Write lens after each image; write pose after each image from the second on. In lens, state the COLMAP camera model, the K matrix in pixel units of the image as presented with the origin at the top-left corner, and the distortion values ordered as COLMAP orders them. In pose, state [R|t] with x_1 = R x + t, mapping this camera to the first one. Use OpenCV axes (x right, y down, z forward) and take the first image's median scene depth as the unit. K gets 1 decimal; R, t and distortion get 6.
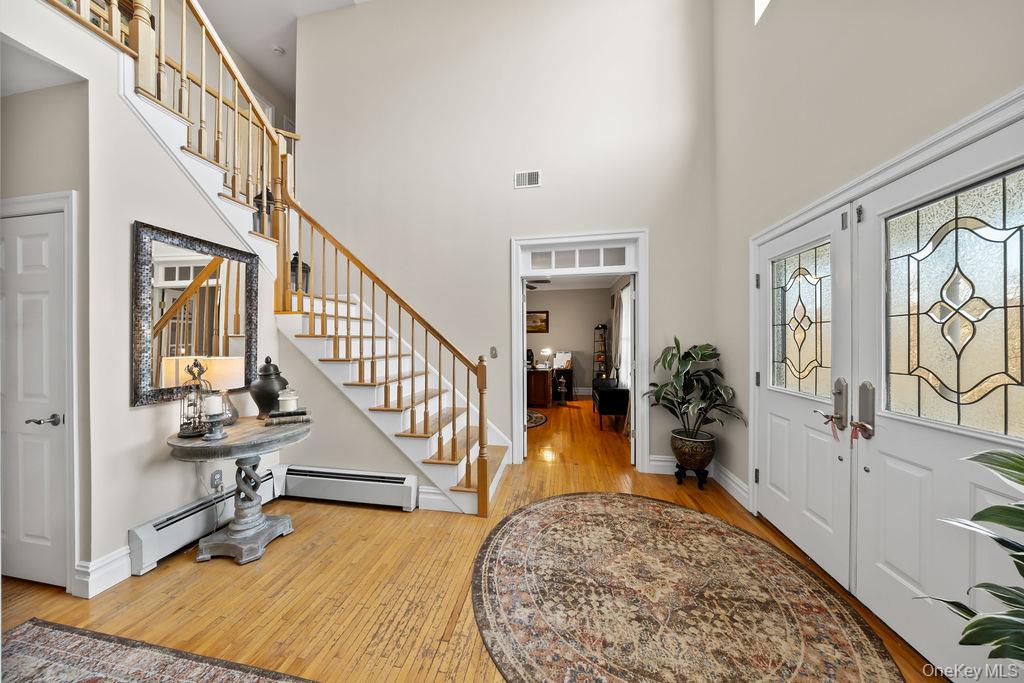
lens RADIAL K [[327.7, 0, 503.6], [0, 327.7, 340.5], [0, 0, 1]] dist [-0.000999, -0.000072]
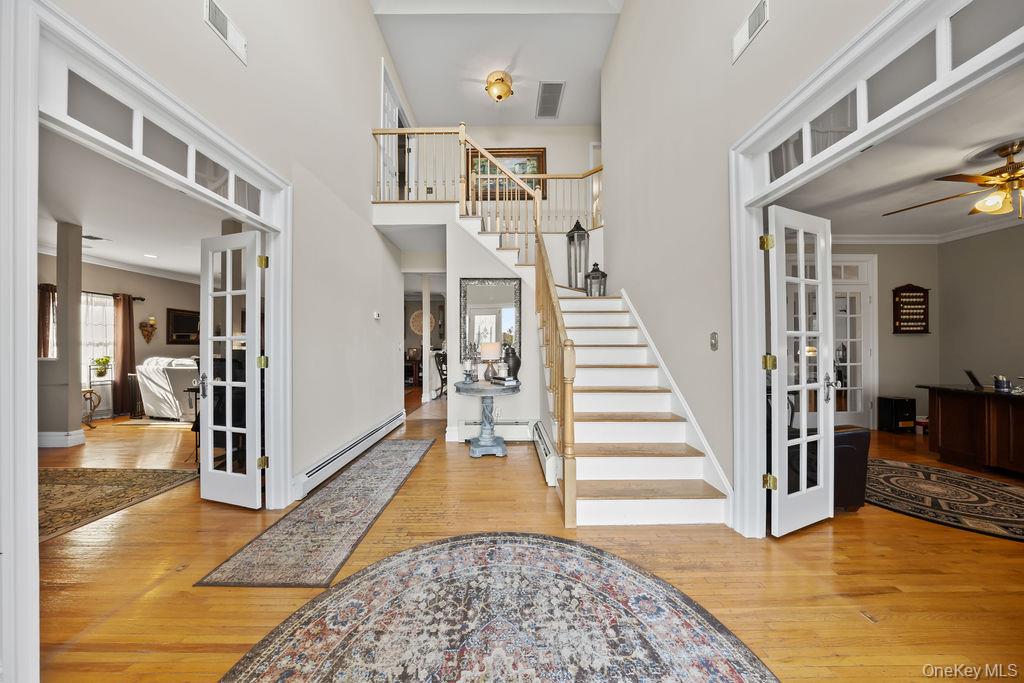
lens RADIAL K [[316.4, 0, 505.8], [0, 316.4, 345.3], [0, 0, 1]] dist [-0.001563, -0.000086]
pose [[0.175290, -0.000841, -0.984516, 0.957562], [0.003204, 0.999995, -0.000284, 0.077012], [0.984512, -0.003105, 0.175292, 0.907190]]
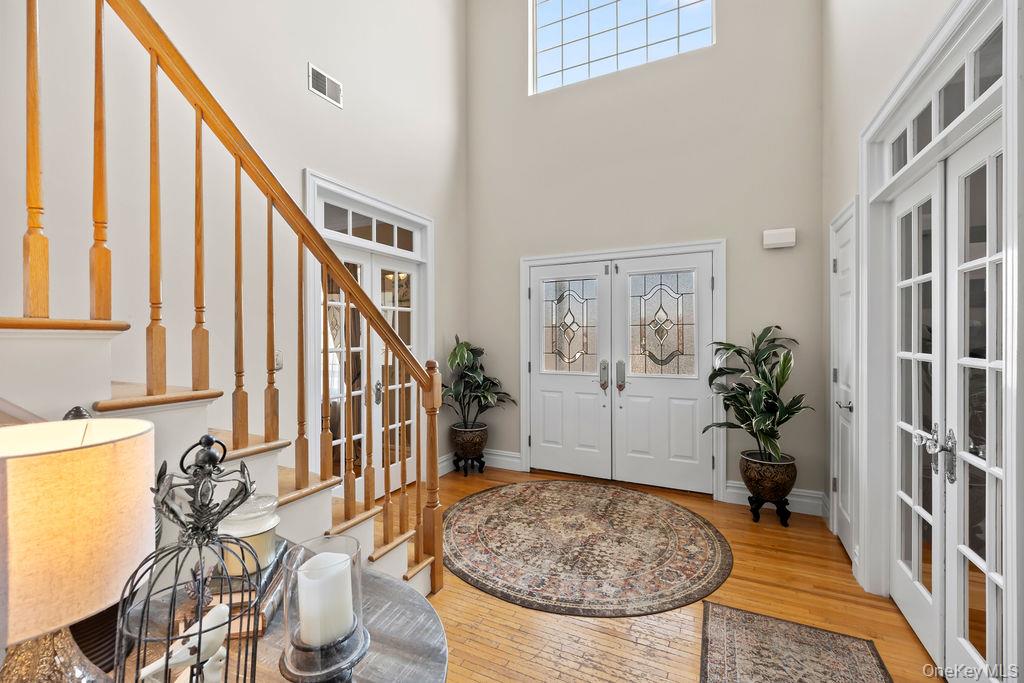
lens RADIAL K [[435.0, 0, 512.0], [0, 435.0, 341.5], [0, 0, 1]] dist [0.022725, -0.000108]
pose [[0.268001, -0.007728, 0.963388, -1.199106], [0.002669, 0.999970, 0.007279, 0.000037], [-0.963415, 0.000621, 0.268014, 0.772738]]
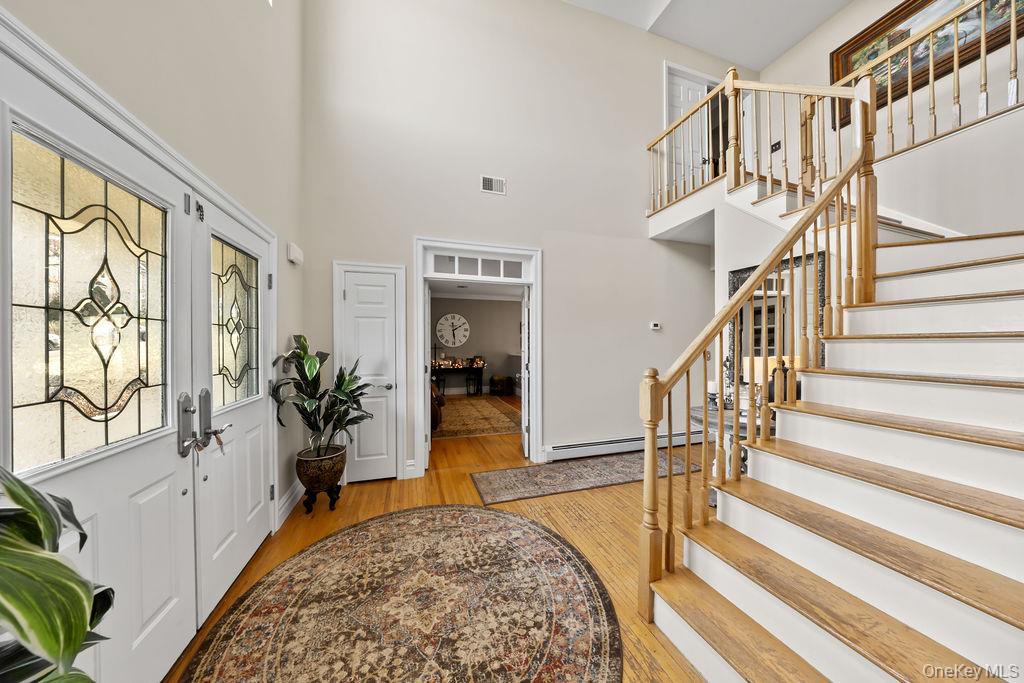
lens RADIAL K [[320.1, 0, 506.5], [0, 320.1, 343.5], [0, 0, 1]] dist [-0.000095, -0.000042]
pose [[-0.886825, 0.002568, -0.462098, 0.625716], [0.003277, 0.999994, -0.000732, -0.002906], [0.462094, -0.002163, -0.886829, 1.877228]]
